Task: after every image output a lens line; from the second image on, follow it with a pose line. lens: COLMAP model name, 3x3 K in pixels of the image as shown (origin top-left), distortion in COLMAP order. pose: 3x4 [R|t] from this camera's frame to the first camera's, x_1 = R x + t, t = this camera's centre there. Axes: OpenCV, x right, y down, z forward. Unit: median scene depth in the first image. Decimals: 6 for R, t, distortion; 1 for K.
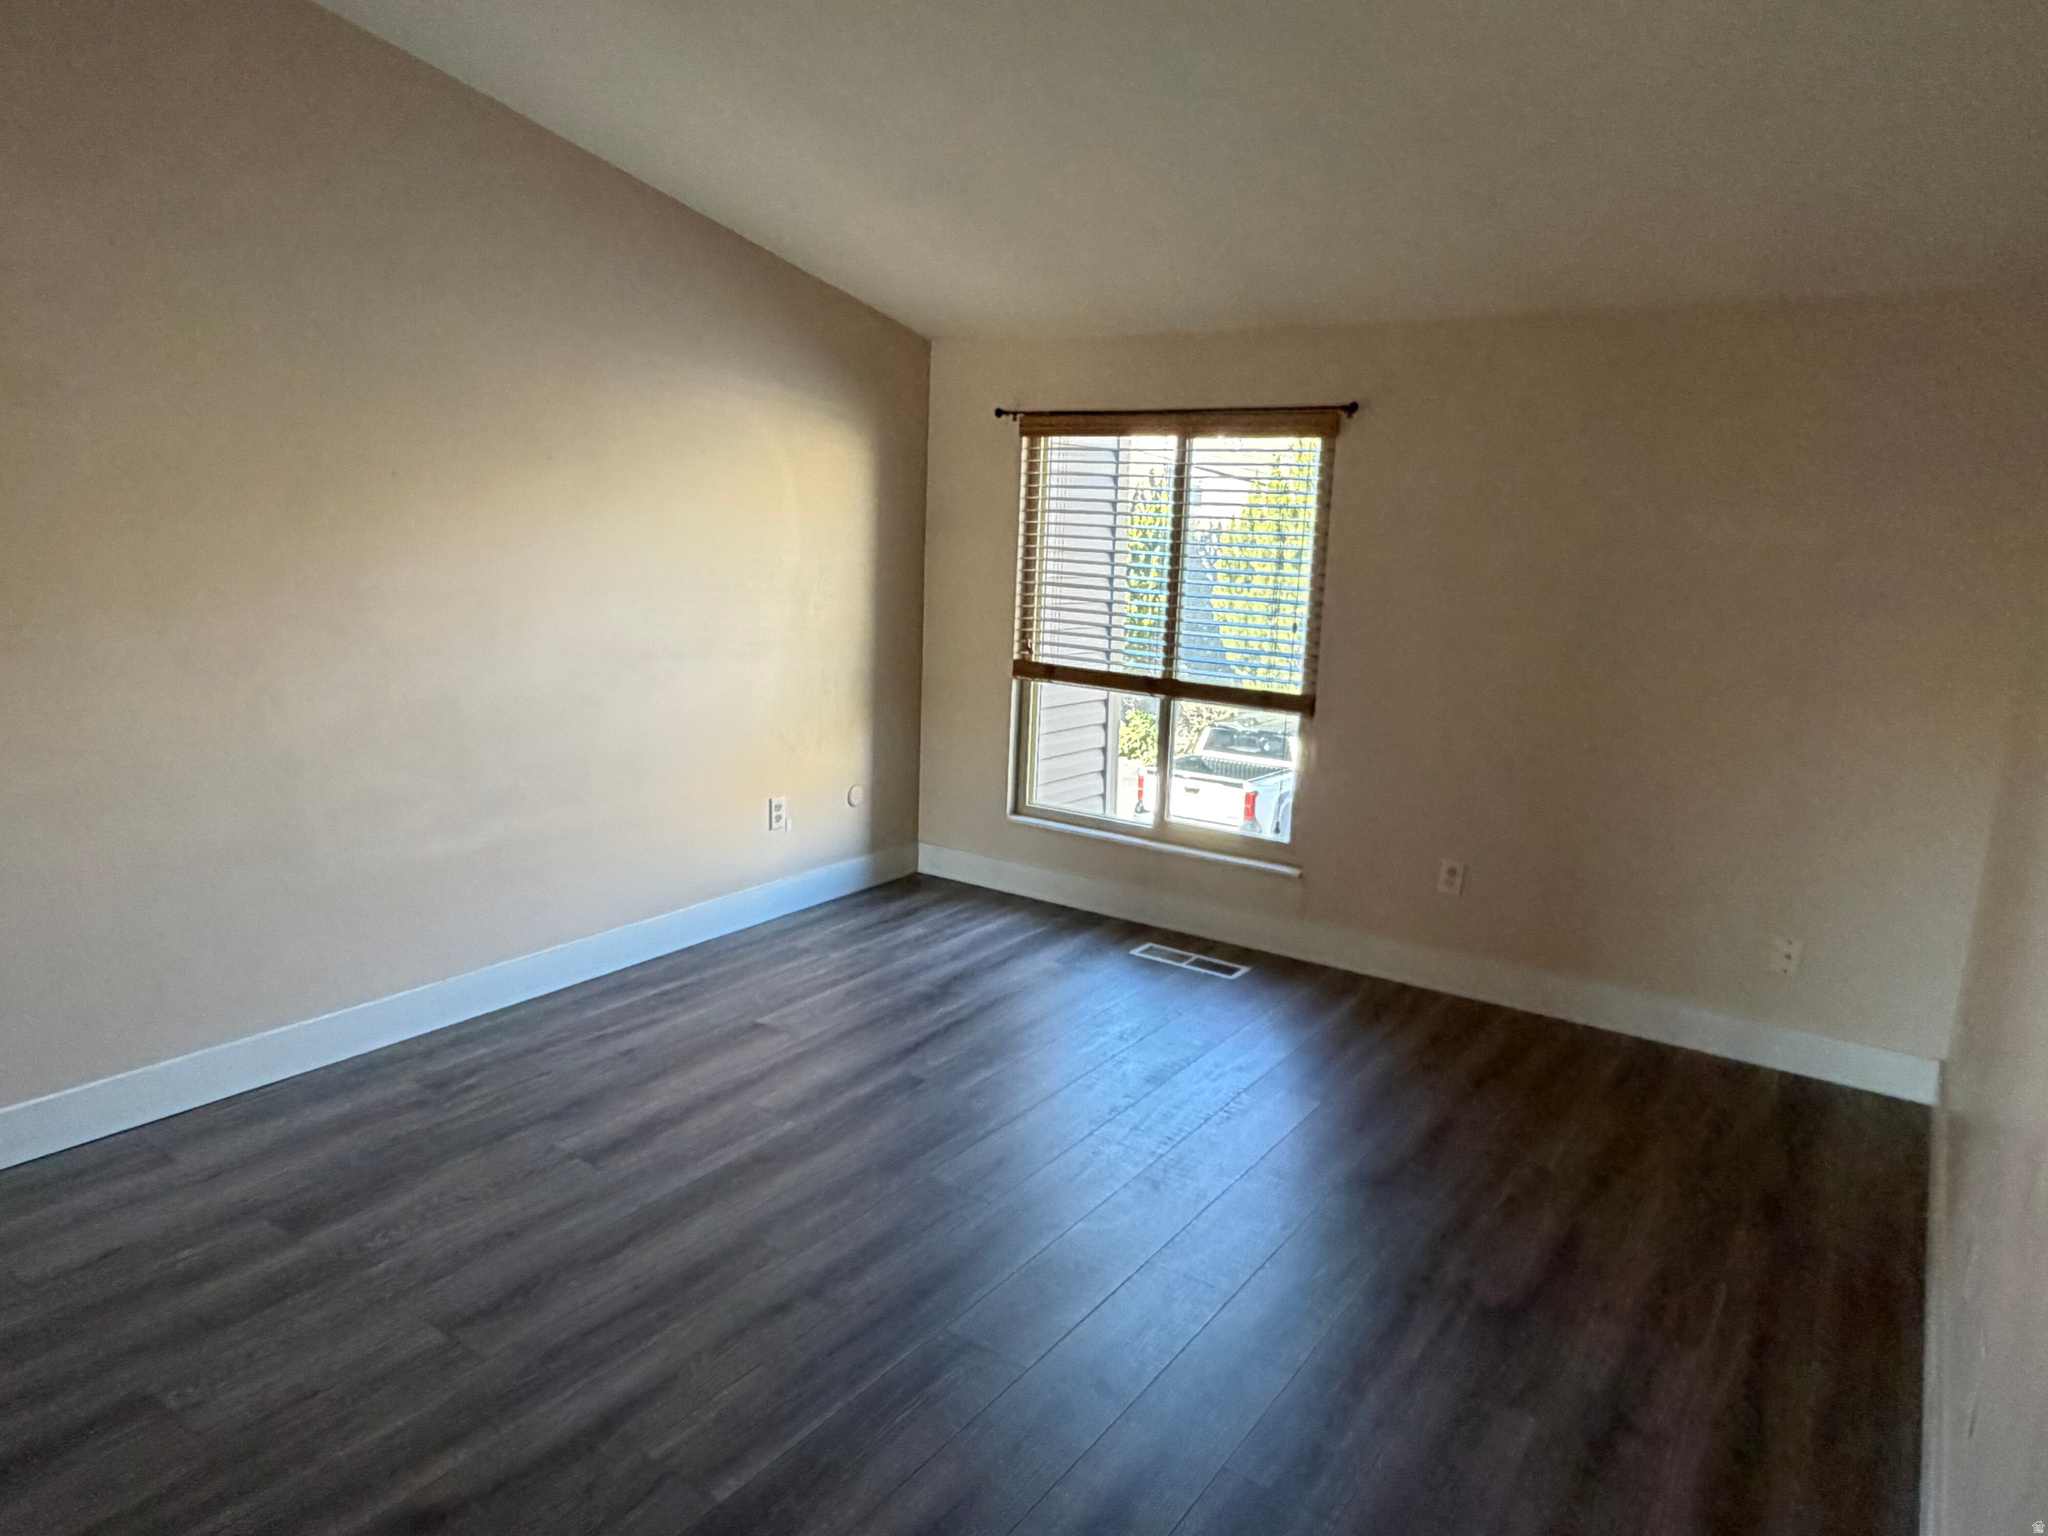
lens RADIAL K [[1322.9, 0, 1019.1], [0, 1322.9, 752.8], [0, 0, 1]] dist [0.000617, 0.000514]
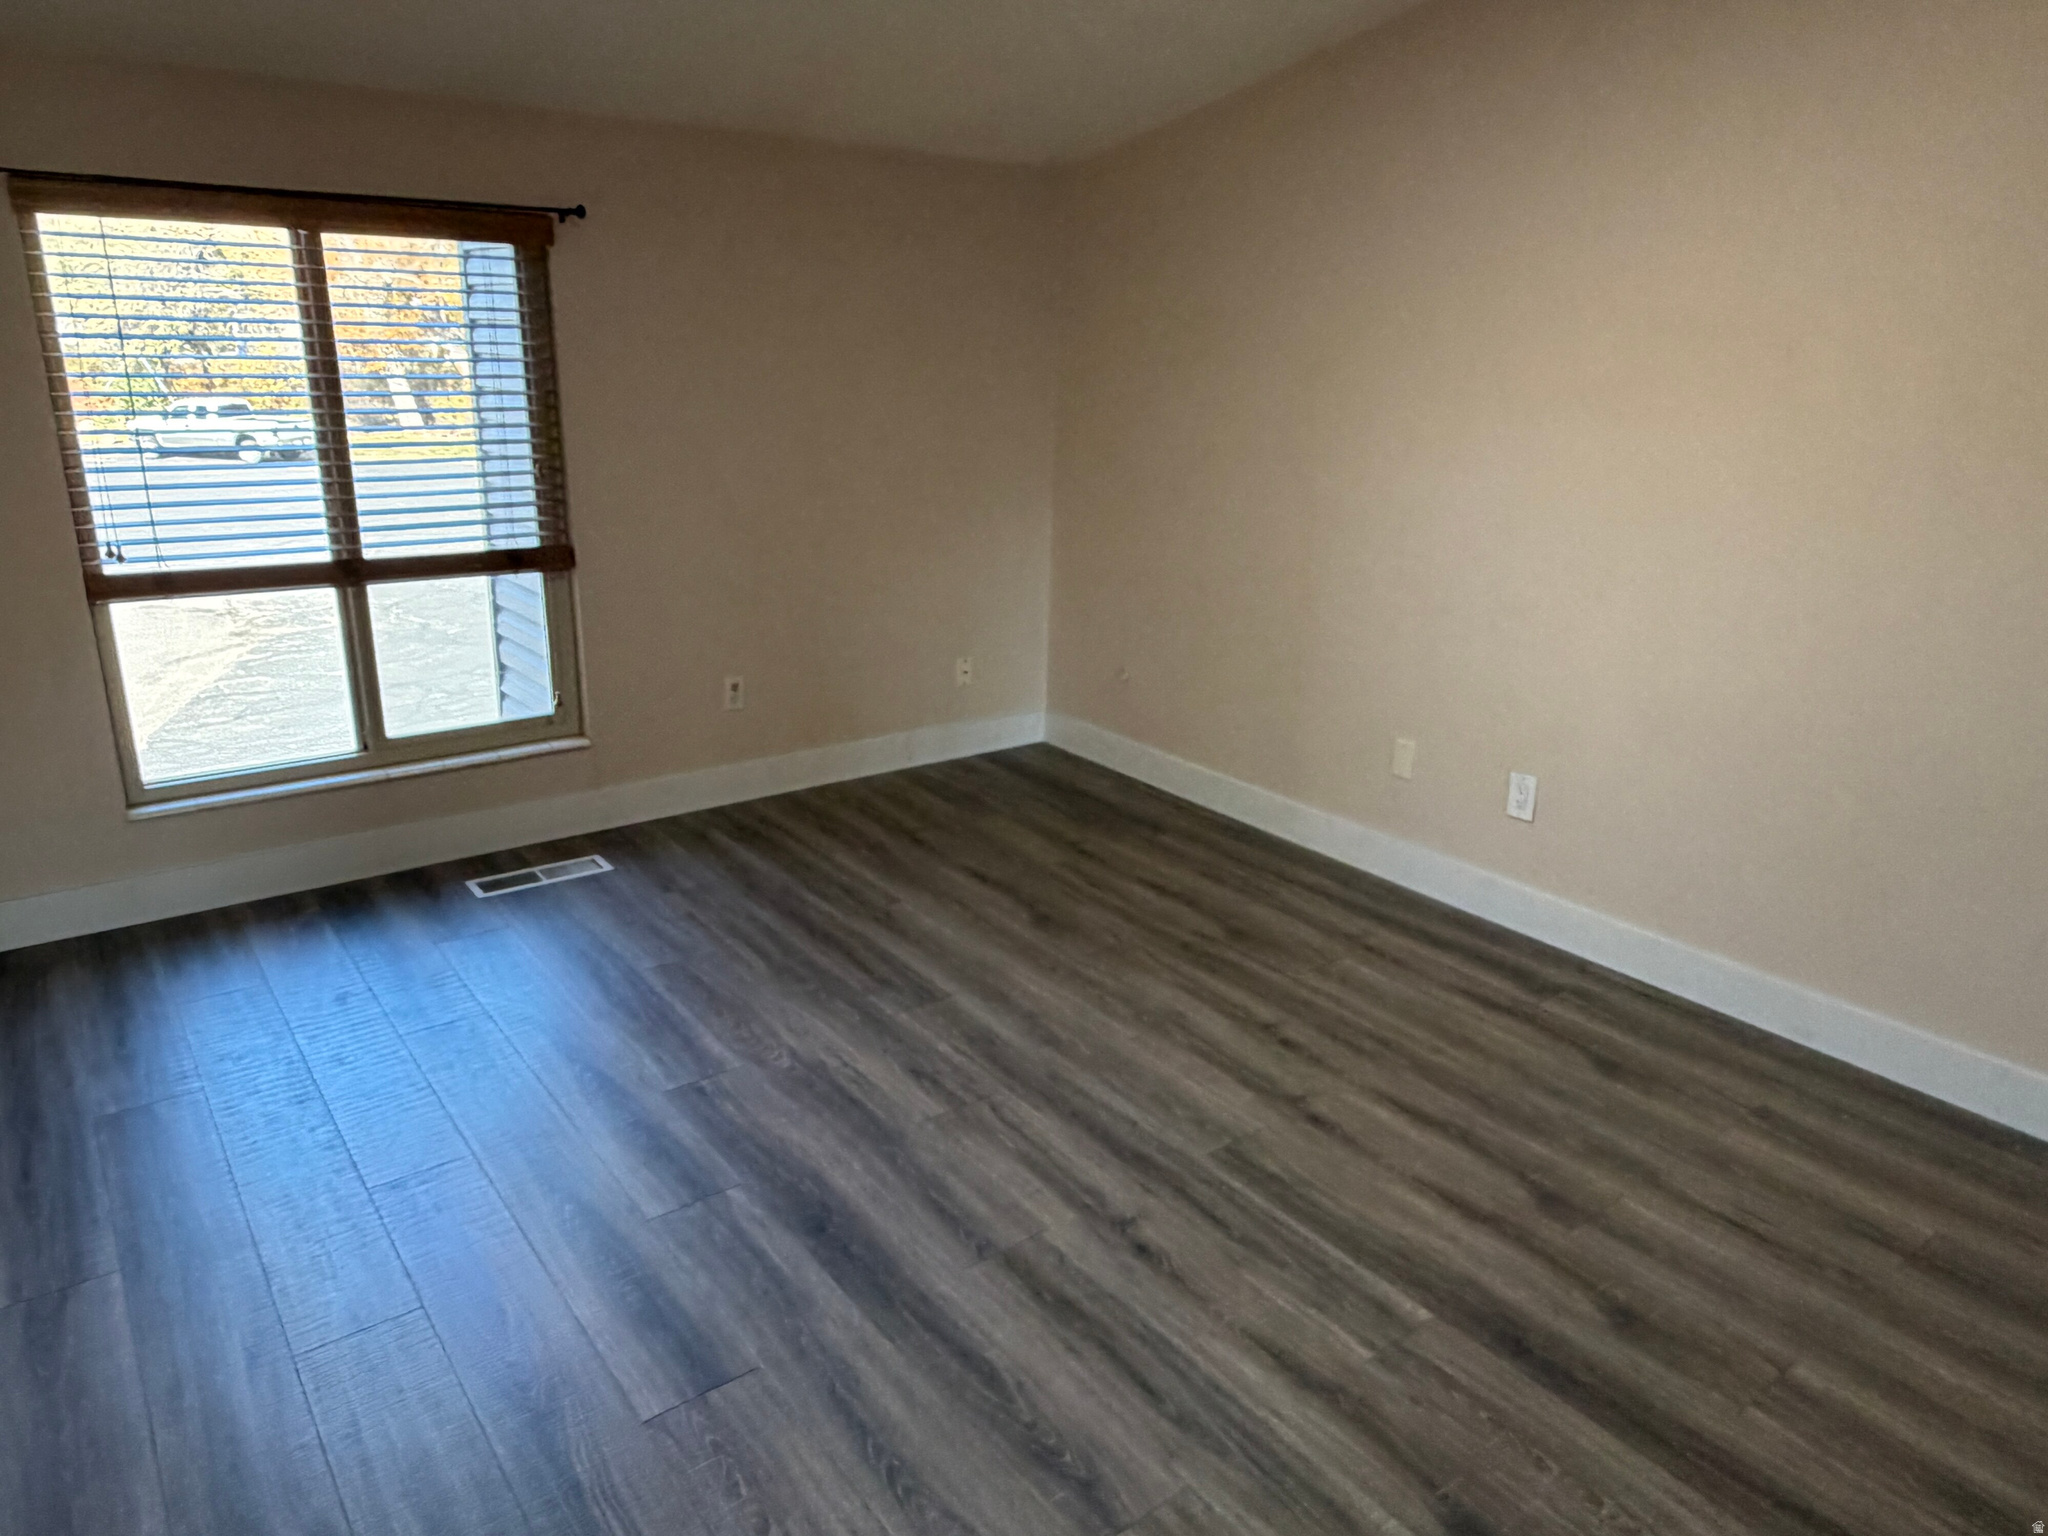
lens RADIAL K [[1322.9, 0, 1028.7], [0, 1322.9, 737.0], [0, 0, 1]] dist [0.000617, 0.000514]
pose [[0.314865, -0.299379, 0.900684, -0.641121], [0.161312, 0.952025, 0.260052, -0.124510], [-0.935328, 0.063410, 0.348053, 0.493942]]
